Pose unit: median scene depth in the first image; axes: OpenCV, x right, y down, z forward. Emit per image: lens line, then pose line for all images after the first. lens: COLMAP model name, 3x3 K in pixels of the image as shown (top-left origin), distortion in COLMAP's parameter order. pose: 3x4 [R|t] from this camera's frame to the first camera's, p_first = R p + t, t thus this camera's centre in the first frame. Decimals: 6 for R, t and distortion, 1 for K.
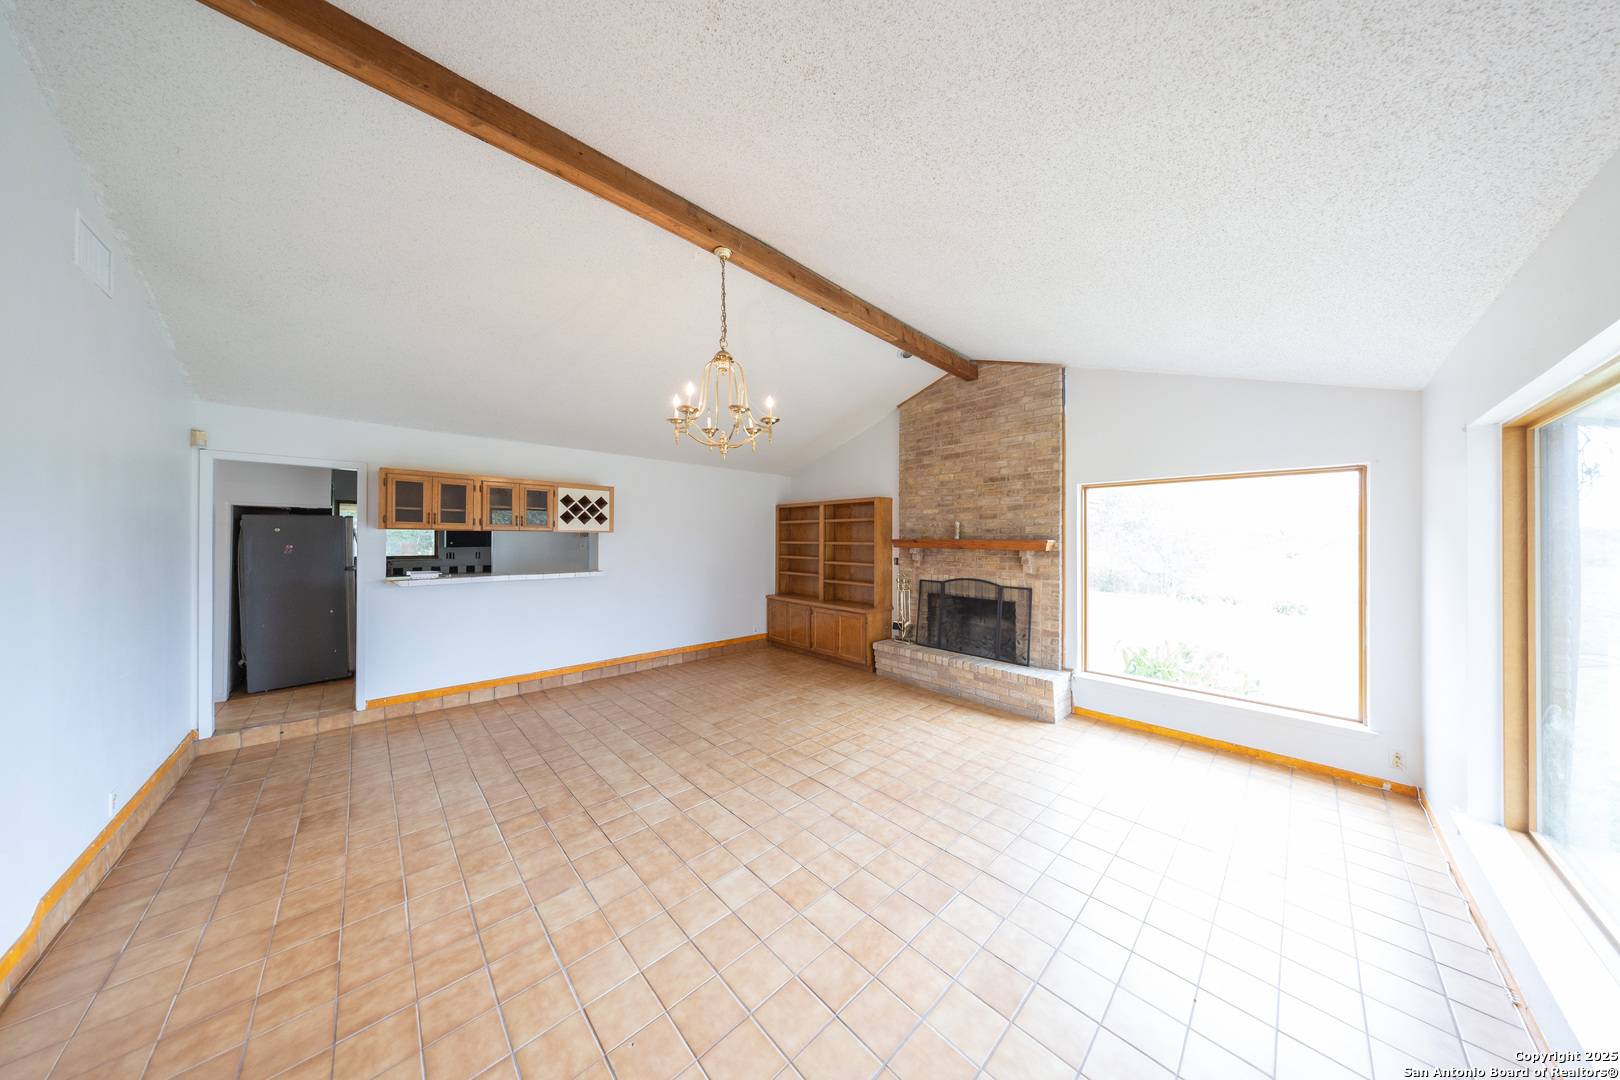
lens RADIAL K [[472.7, 0, 809.1], [0, 472.7, 535.2], [0, 0, 1]] dist [0.009035, -0.000248]
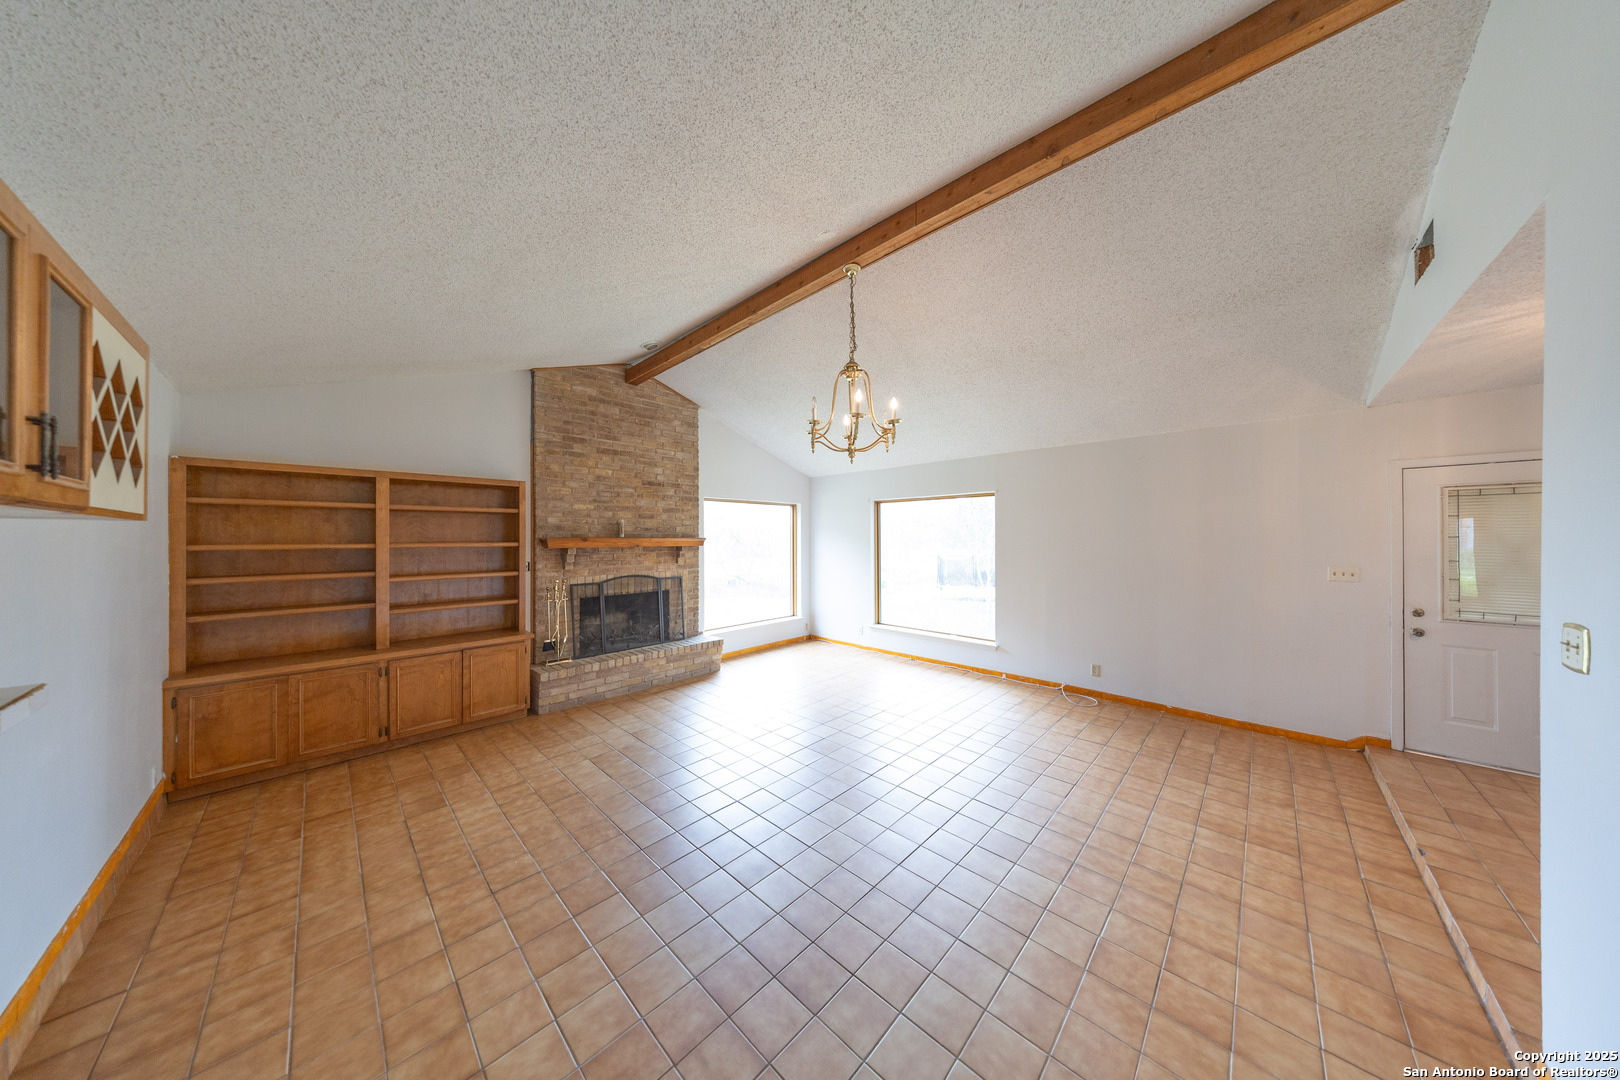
lens RADIAL K [[472.7, 0, 809.5], [0, 472.7, 535.8], [0, 0, 1]] dist [0.009035, -0.000248]
pose [[-0.049676, -0.001481, 0.998764, -0.749196], [-0.004549, 0.999989, 0.001257, 0.001868], [-0.998755, -0.004481, -0.049682, 0.696151]]
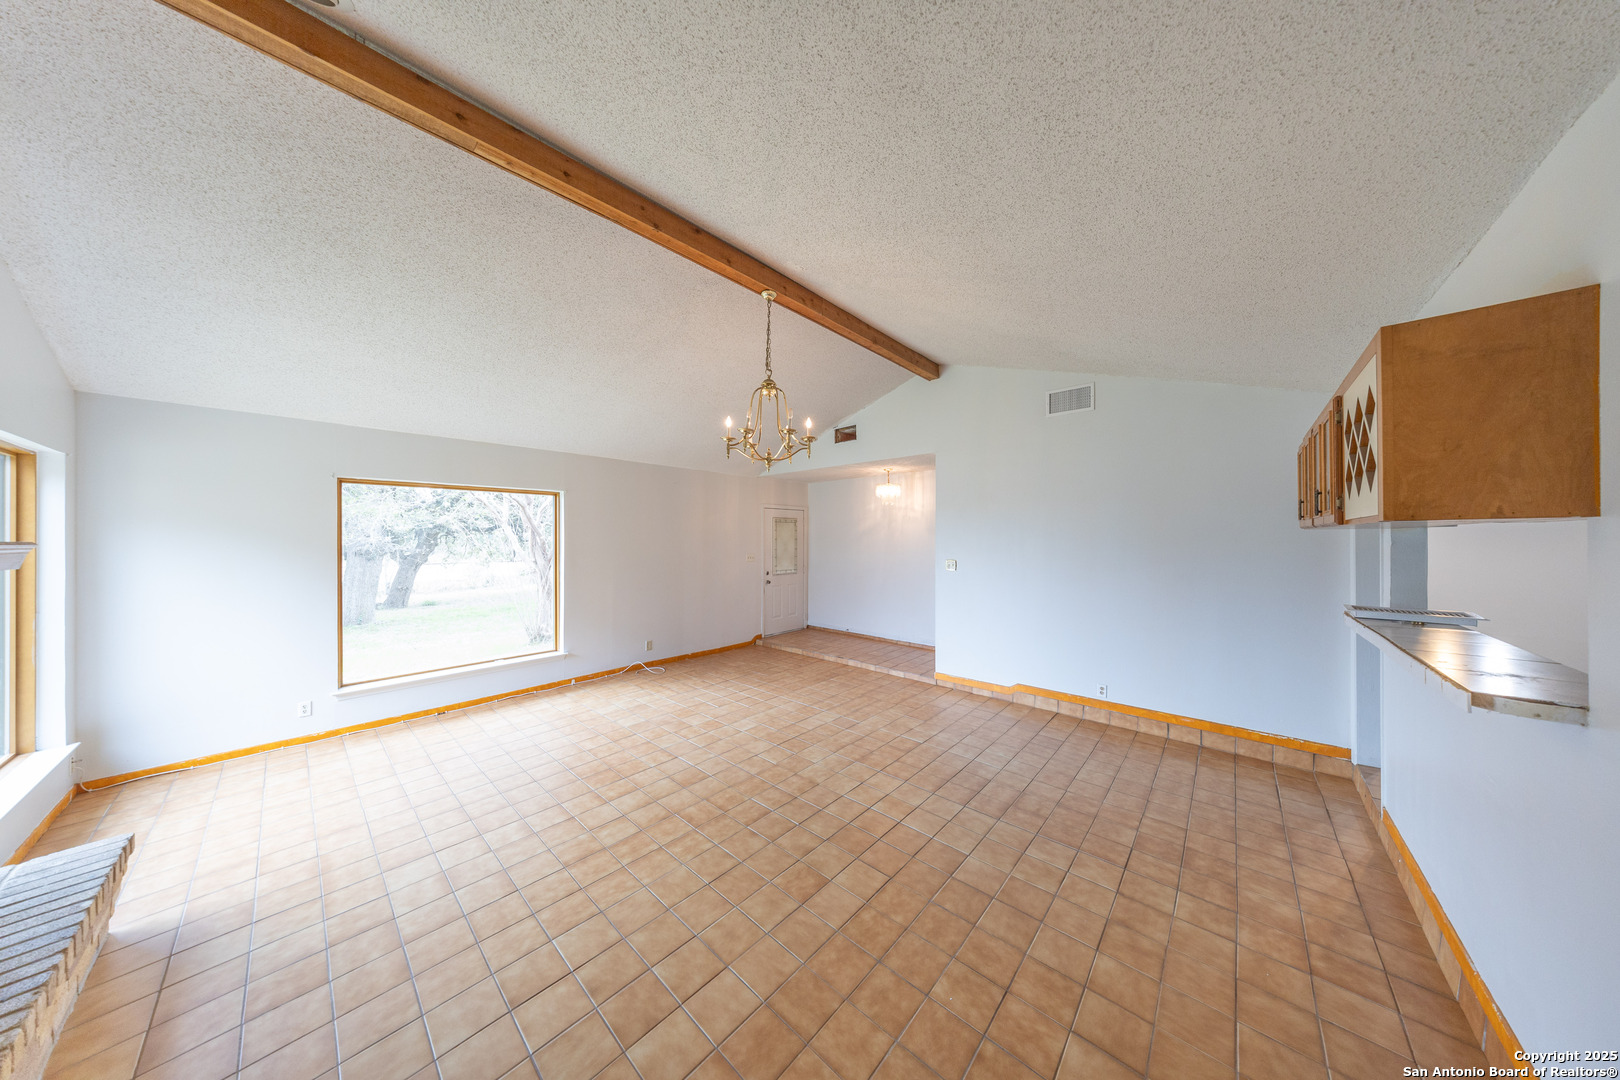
lens RADIAL K [[472.7, 0, 806.3], [0, 472.7, 538.3], [0, 0, 1]] dist [0.009035, -0.000248]
pose [[-0.997349, -0.003408, -0.072684, -0.116198], [-0.002962, 0.999976, -0.006240, 0.006902], [0.072703, -0.006008, -0.997336, 1.310013]]
